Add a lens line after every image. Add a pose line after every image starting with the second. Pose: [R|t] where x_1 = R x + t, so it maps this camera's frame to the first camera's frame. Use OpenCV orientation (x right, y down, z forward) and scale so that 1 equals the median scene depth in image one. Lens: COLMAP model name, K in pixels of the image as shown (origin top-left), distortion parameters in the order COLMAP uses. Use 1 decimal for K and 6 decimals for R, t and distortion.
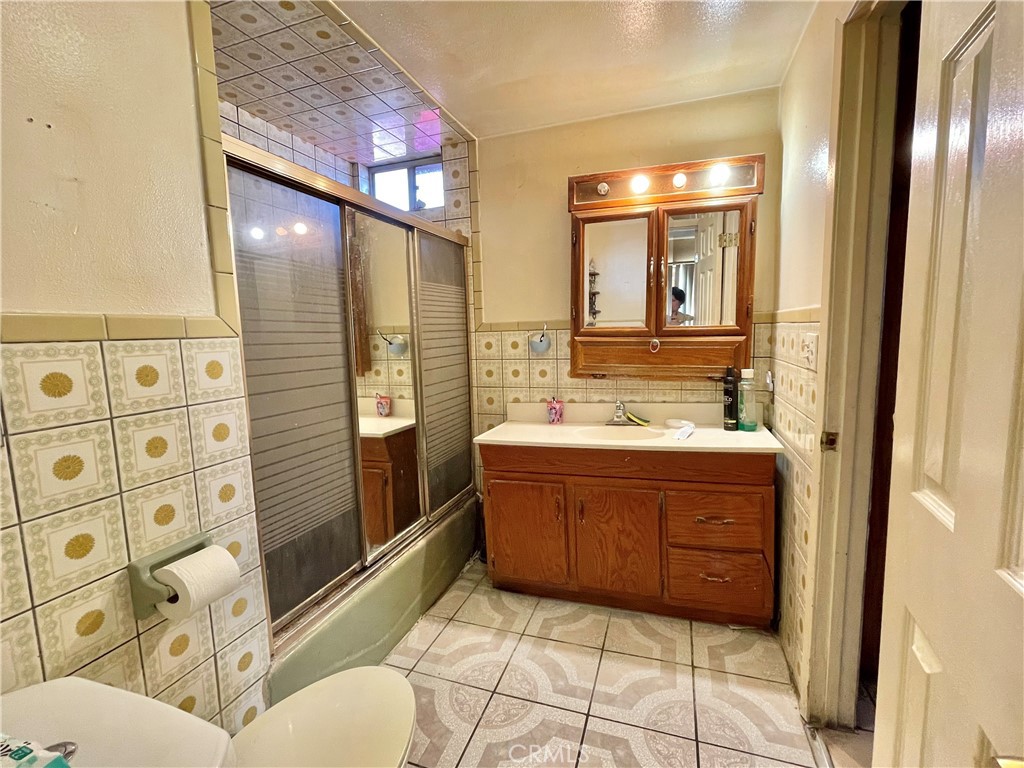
lens RADIAL K [[470.4, 0, 512.0], [0, 470.4, 384.0], [0, 0, 1]] dist [-0.003599, -0.000915]
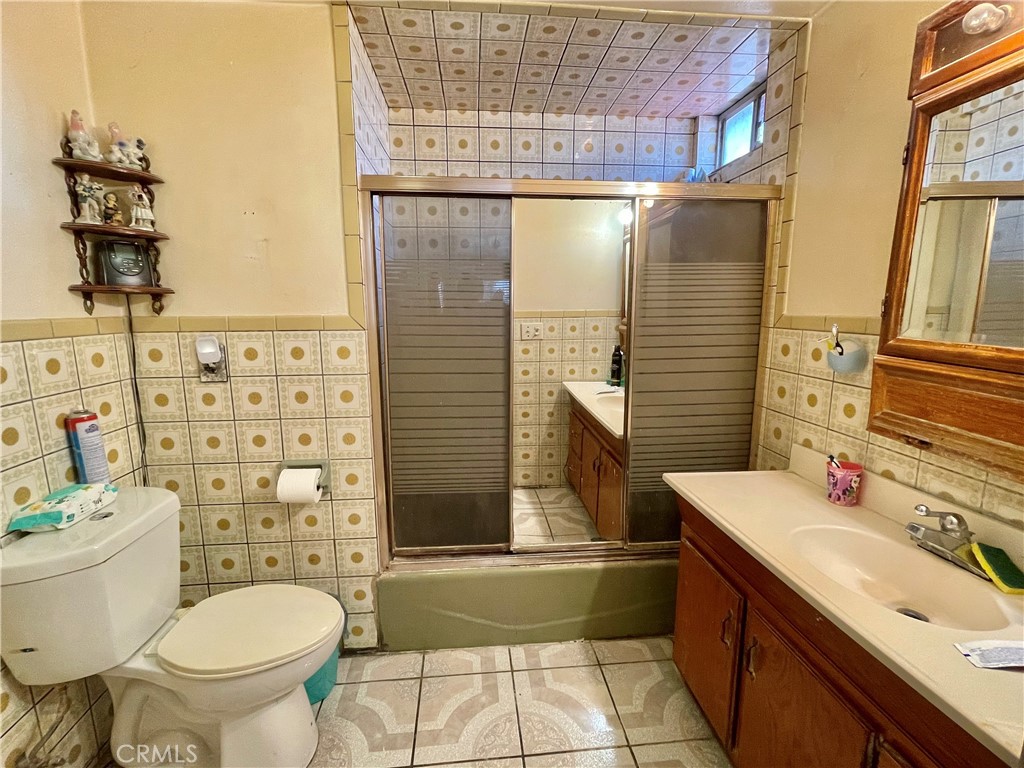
lens RADIAL K [[470.4, 0, 512.0], [0, 470.4, 384.0], [0, 0, 1]] dist [-0.003599, -0.000915]
pose [[0.413974, 0.177825, -0.892751, 0.466114], [-0.109969, 0.983320, 0.144872, -0.107057], [0.903622, 0.038202, 0.426624, 0.457253]]
